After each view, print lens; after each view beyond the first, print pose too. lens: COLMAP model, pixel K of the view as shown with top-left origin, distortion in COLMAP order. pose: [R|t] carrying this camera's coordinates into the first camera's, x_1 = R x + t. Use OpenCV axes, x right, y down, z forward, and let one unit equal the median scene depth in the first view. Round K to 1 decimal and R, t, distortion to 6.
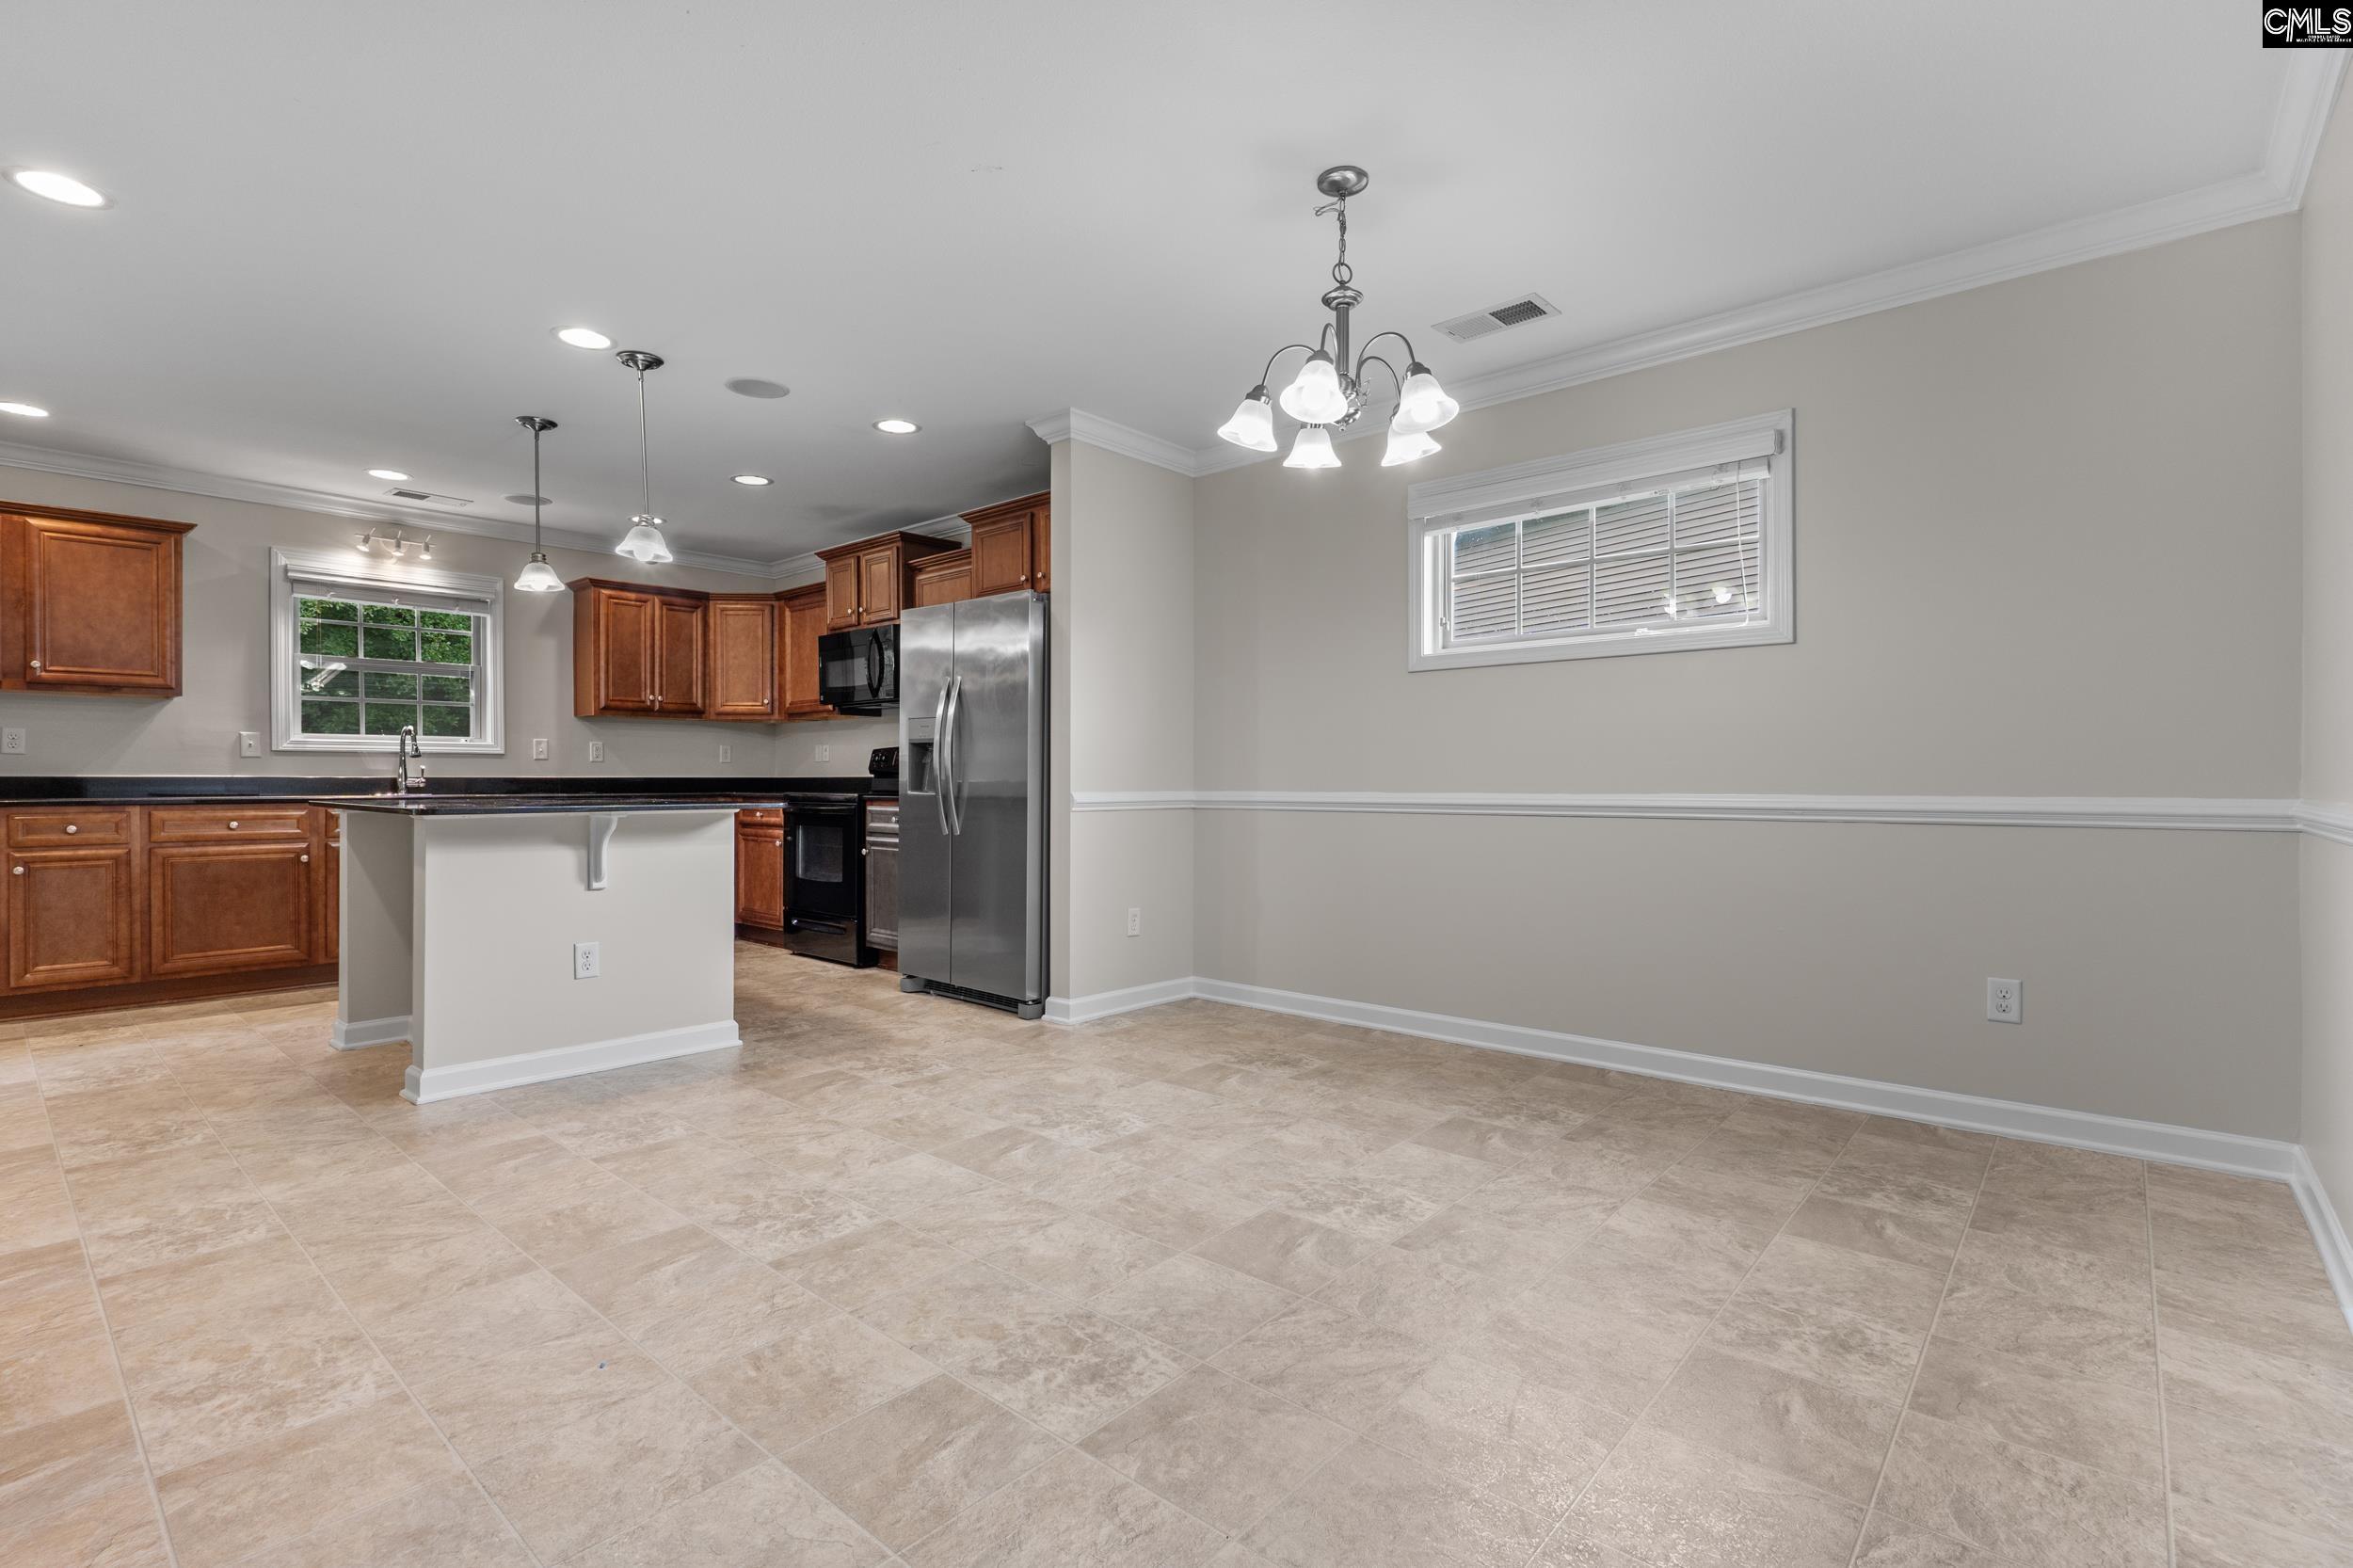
lens RADIAL K [[1110.1, 0, 1176.5], [0, 1110.1, 784.0], [0, 0, 1]] dist [-0.002349, 0.000109]
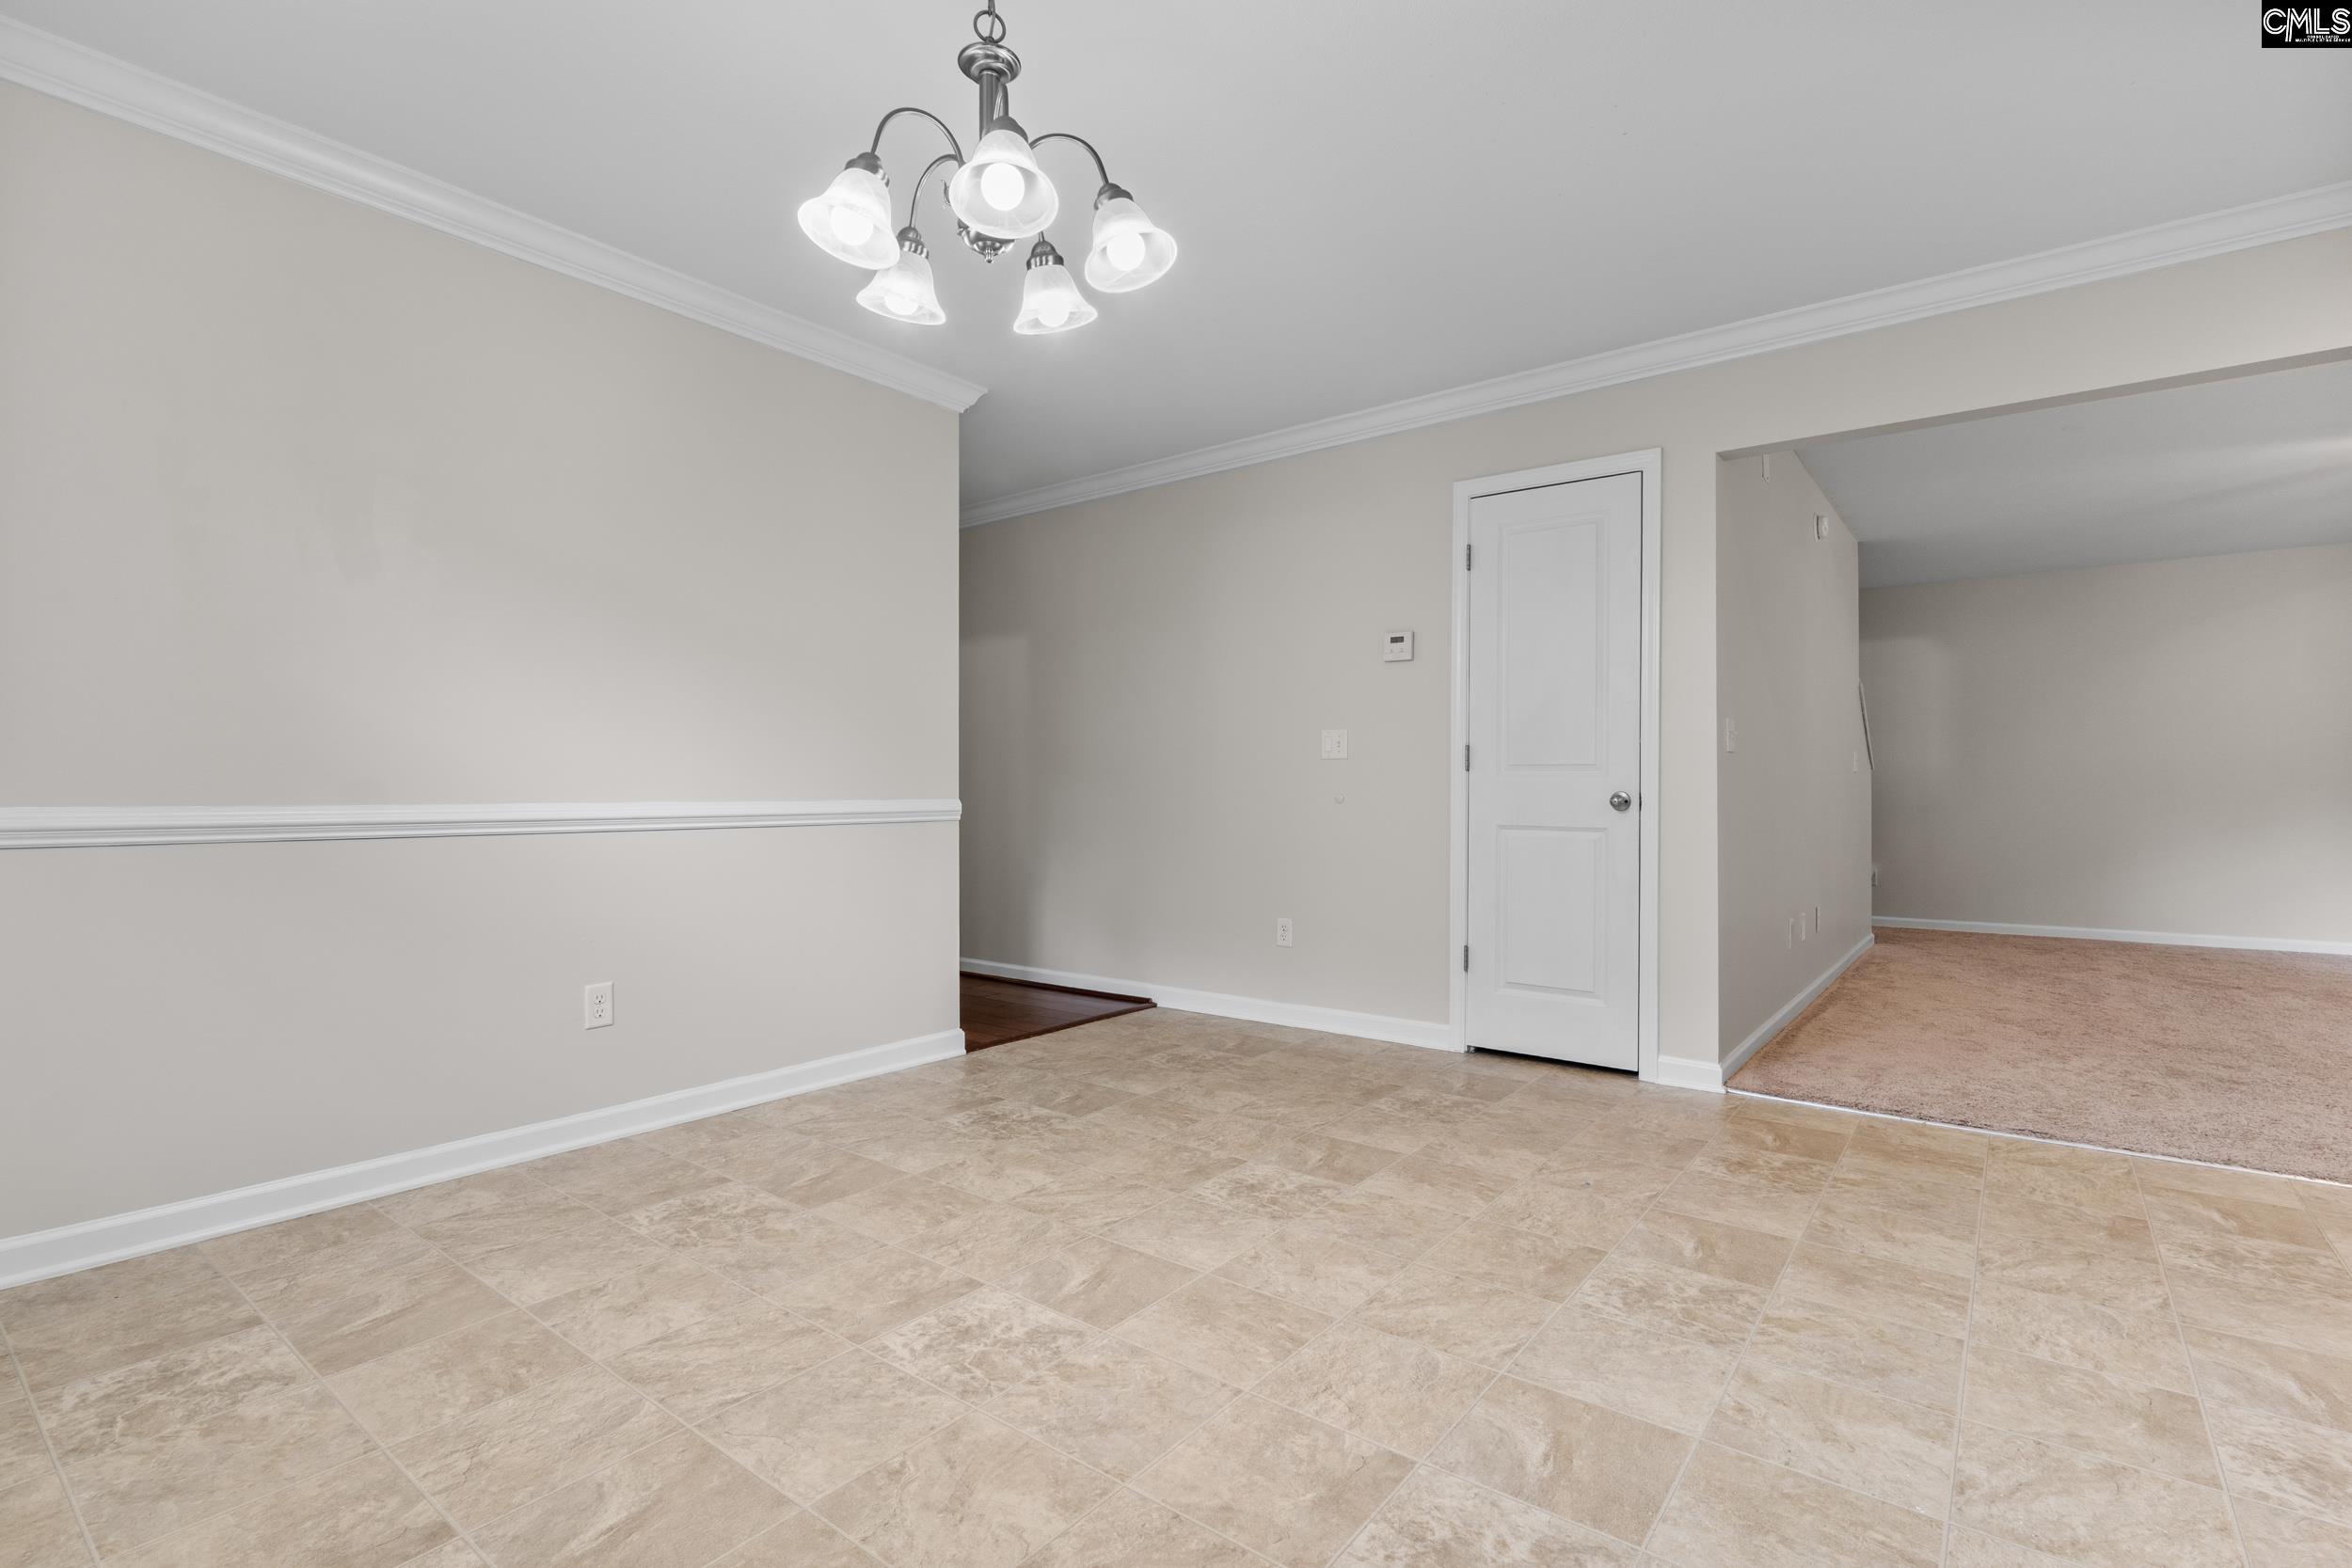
lens RADIAL K [[1109.5, 0, 1176.0], [0, 1109.5, 784.0], [0, 0, 1]] dist [-0.002349, 0.000109]
pose [[-0.998514, -0.000982, -0.054495, 0.085503], [-0.000787, 0.999993, -0.003601, 0.001004], [0.054499, -0.003552, -0.998508, 1.947394]]
